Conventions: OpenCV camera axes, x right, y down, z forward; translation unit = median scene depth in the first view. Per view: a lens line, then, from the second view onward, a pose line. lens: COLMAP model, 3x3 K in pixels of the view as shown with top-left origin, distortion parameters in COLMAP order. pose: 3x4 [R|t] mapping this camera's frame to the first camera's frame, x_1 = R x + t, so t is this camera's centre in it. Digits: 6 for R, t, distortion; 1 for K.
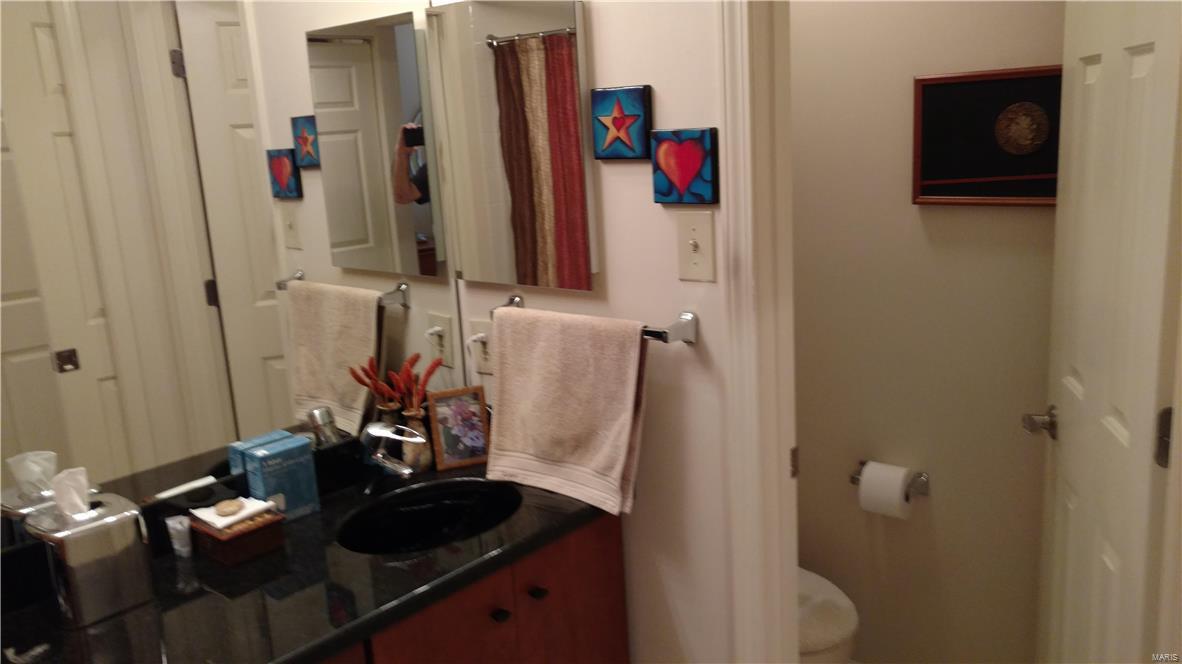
lens RADIAL K [[912.0, 0, 591.0], [0, 912.0, 332.0], [0, 0, 1]] dist [0.009774, 0.007327]
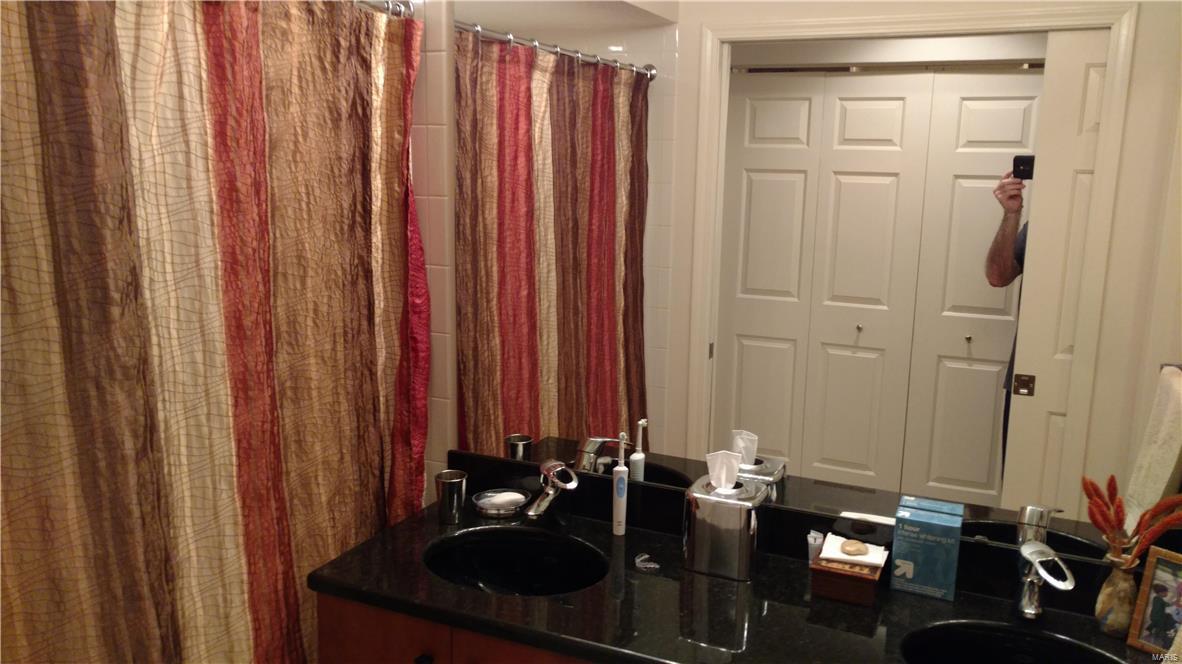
lens RADIAL K [[912.0, 0, 591.0], [0, 912.0, 332.0], [0, 0, 1]] dist [0.009774, 0.007327]
pose [[0.271830, 0.227103, -0.935164, 0.417401], [-0.230065, 0.958914, 0.165996, -0.139878], [0.934440, 0.170026, 0.312910, 0.322105]]
